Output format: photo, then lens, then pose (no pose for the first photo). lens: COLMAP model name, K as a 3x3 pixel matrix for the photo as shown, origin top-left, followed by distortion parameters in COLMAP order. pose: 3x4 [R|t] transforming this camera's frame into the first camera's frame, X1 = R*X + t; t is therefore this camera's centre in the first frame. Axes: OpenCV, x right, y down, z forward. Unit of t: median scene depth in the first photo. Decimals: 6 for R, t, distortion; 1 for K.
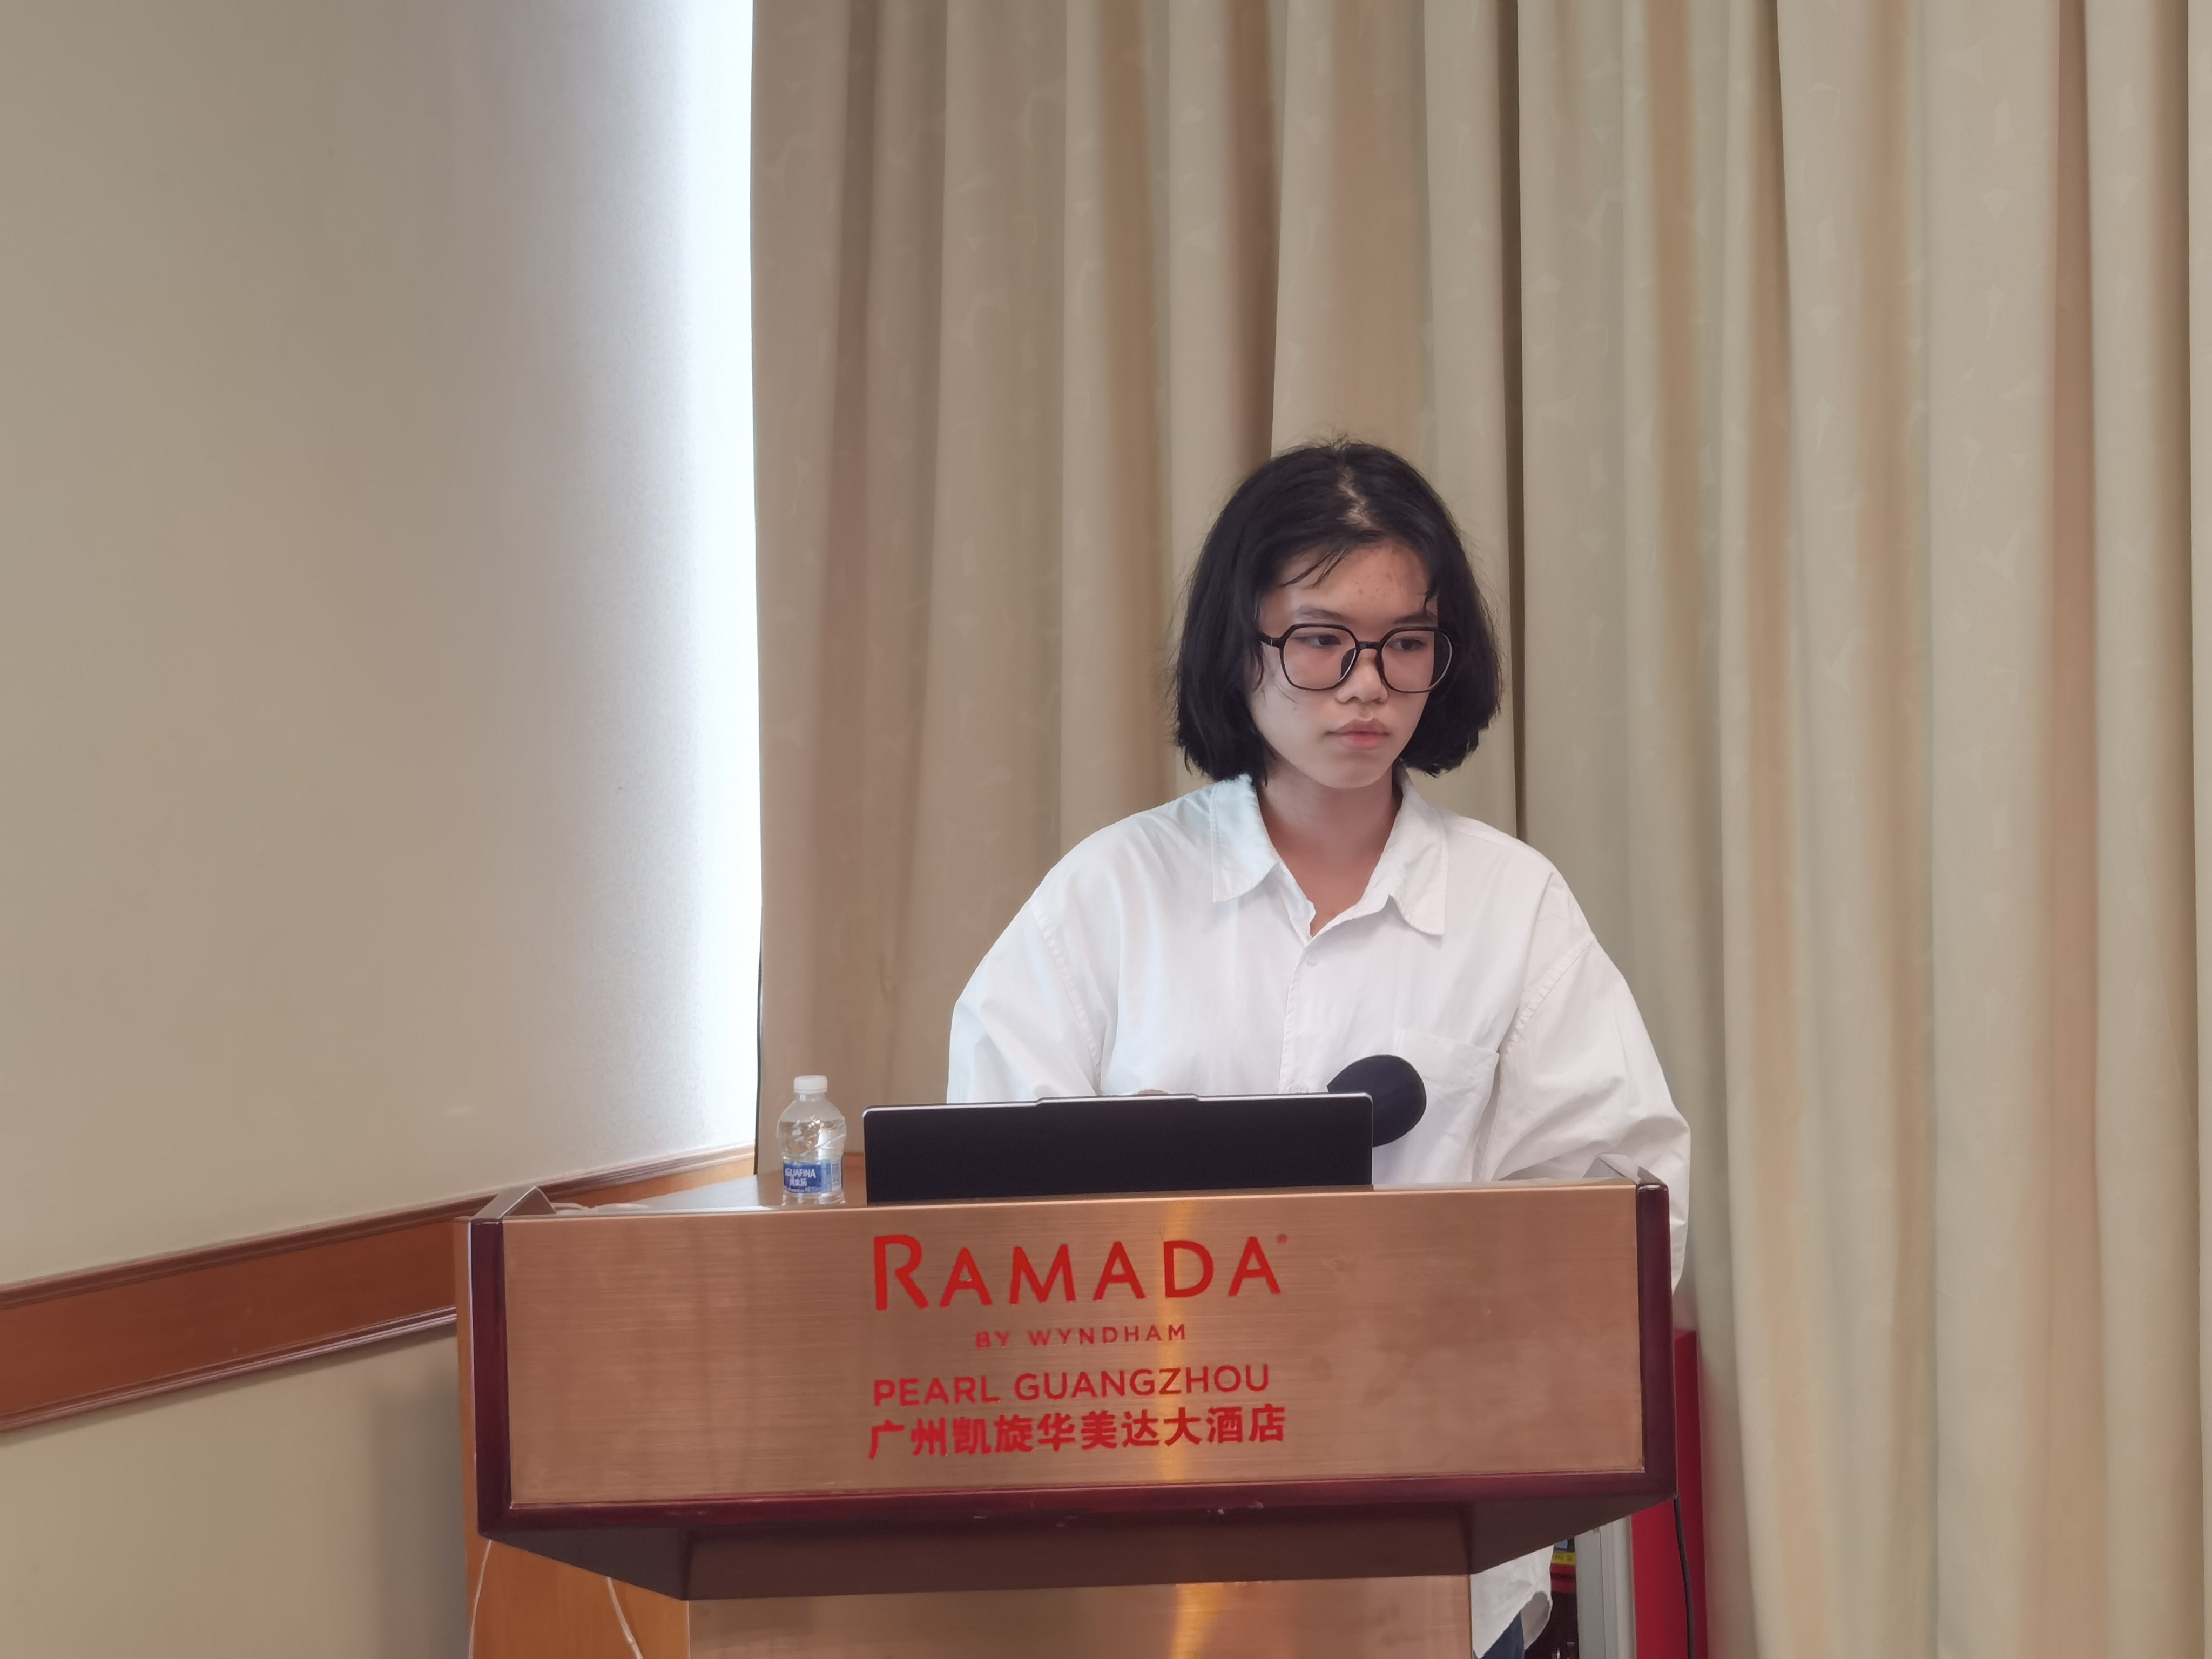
lens RADIAL K [[3530.5, 0, 1120.5], [0, 3530.5, 817.3], [0, 0, 1]] dist [0.225642, 0.000000]
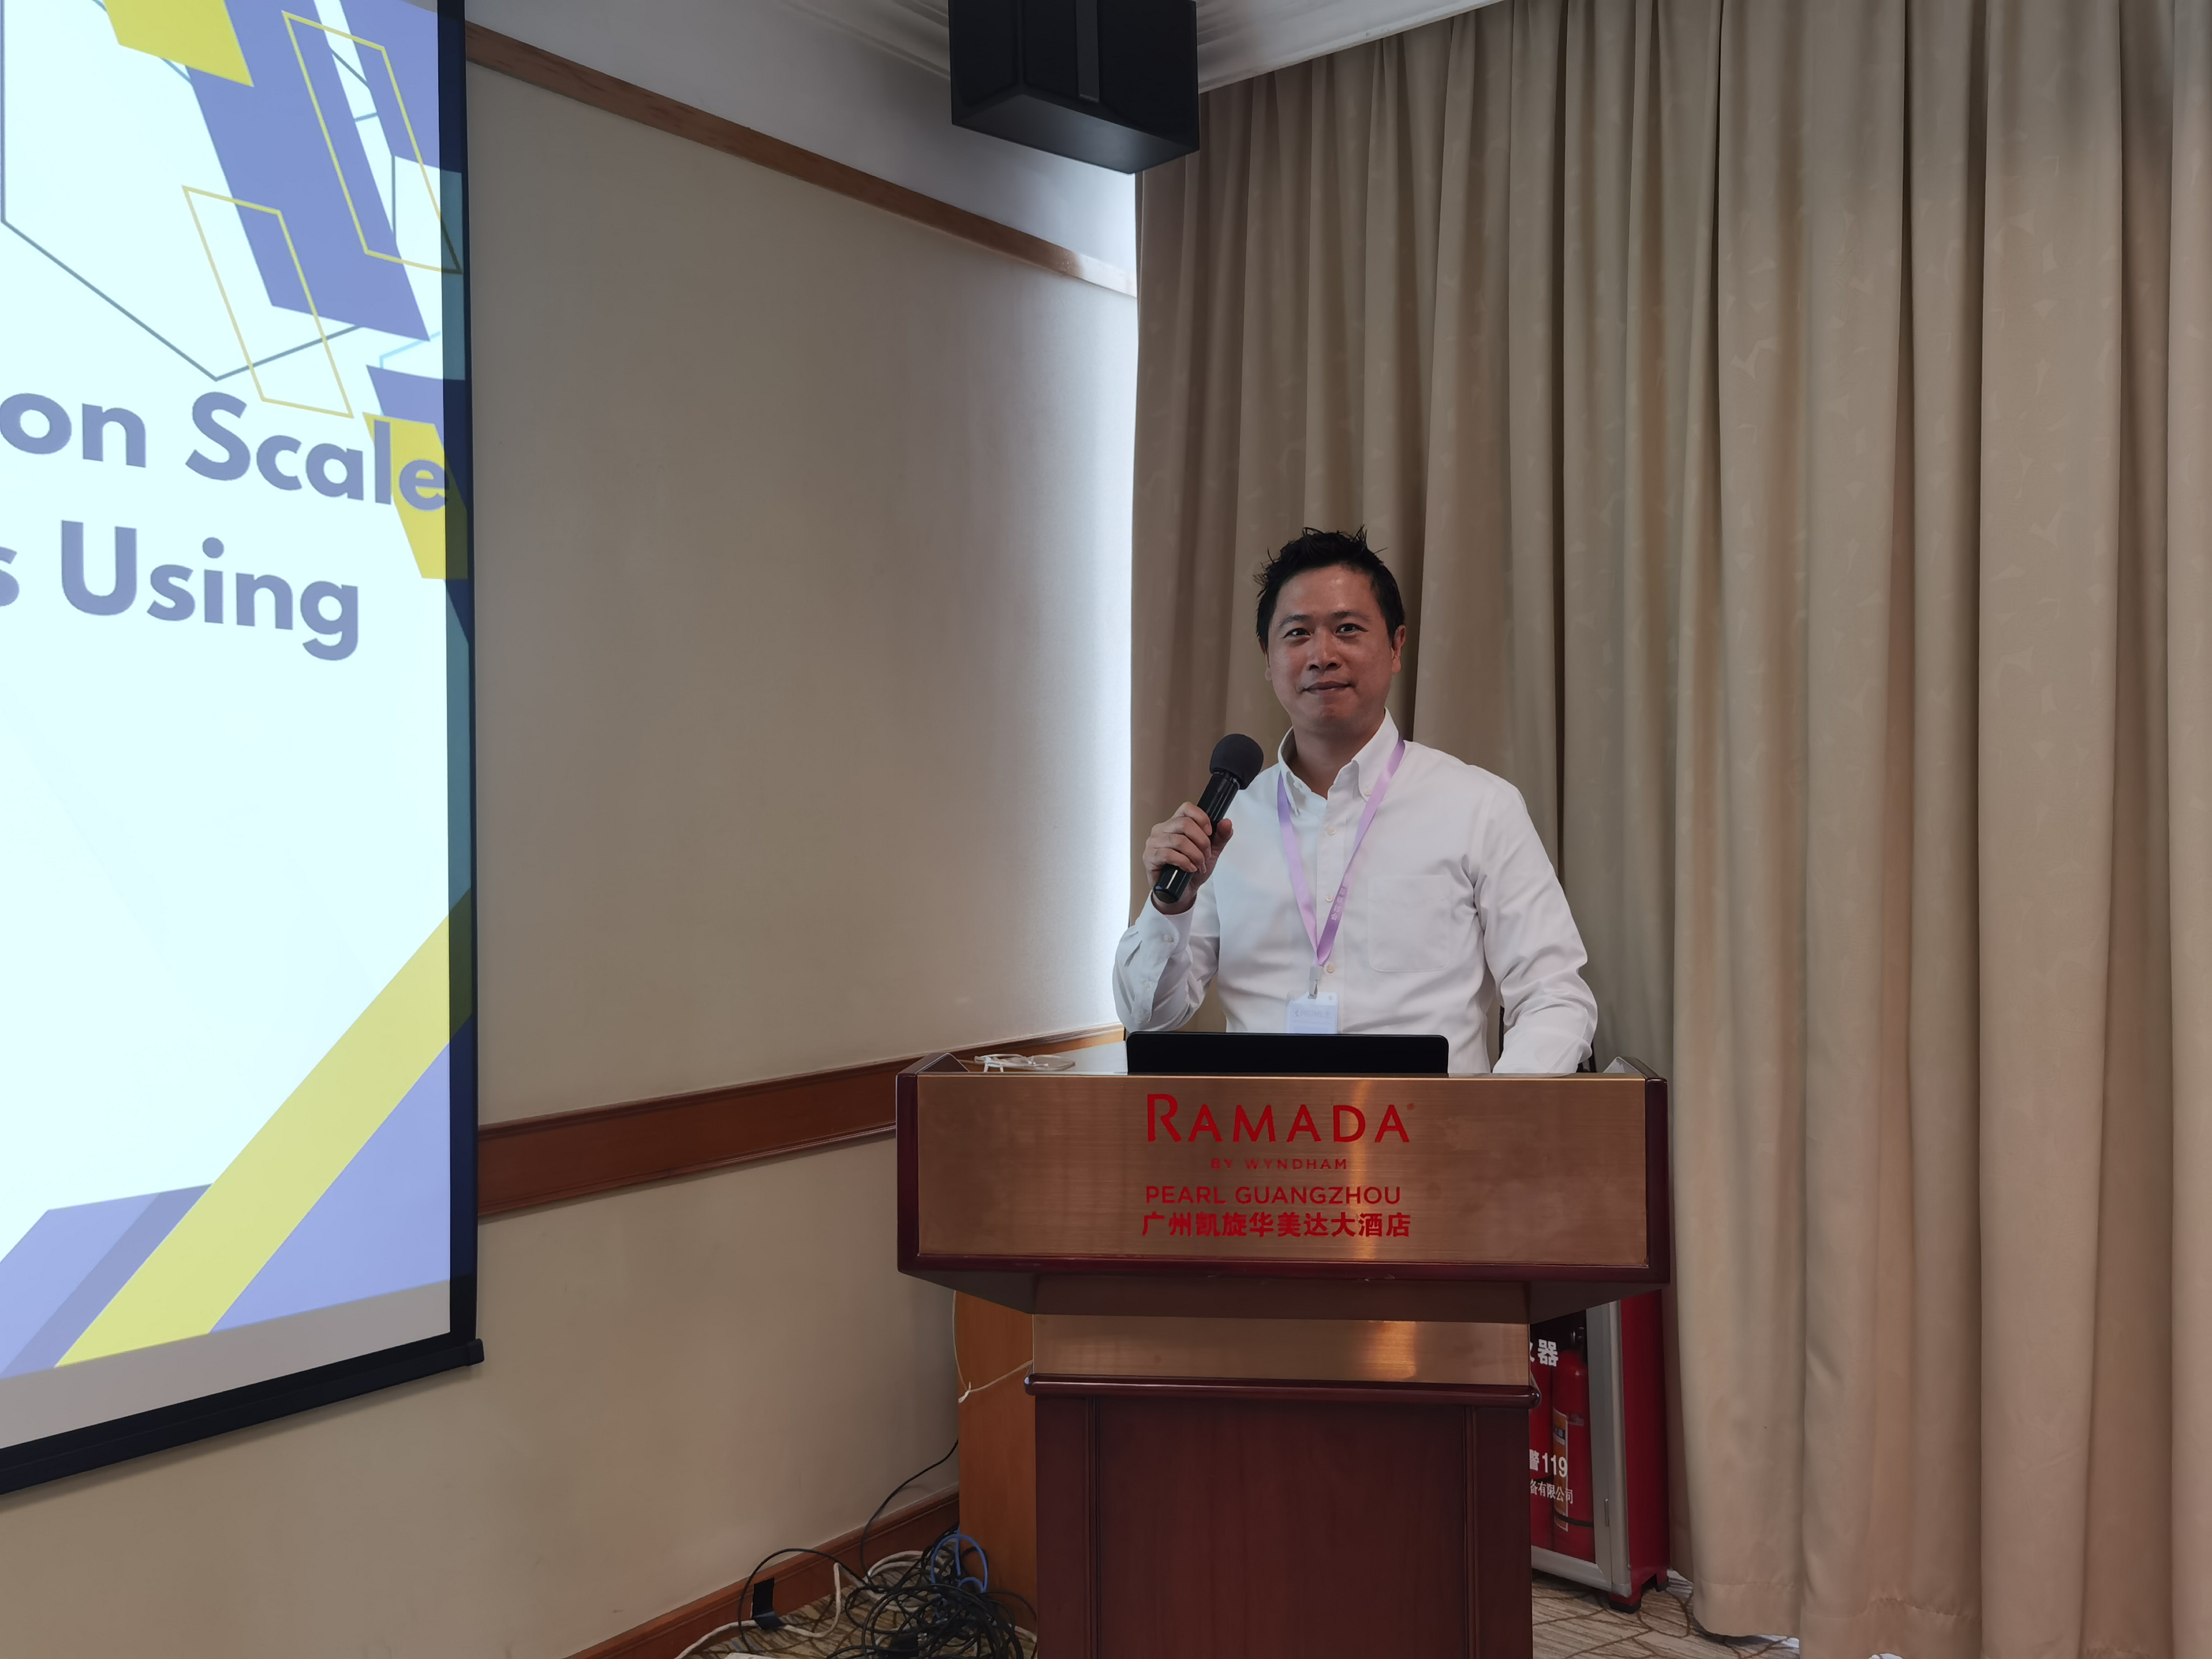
lens RADIAL K [[1737.1, 0, 1144.3], [0, 1737.1, 814.1], [0, 0, 1]] dist [0.019752, 0.004914]
pose [[0.993244, 0.019550, -0.114388, 0.014567], [-0.022522, 0.999440, -0.024750, 0.012998], [0.113840, 0.027159, 0.993128, 0.230827]]
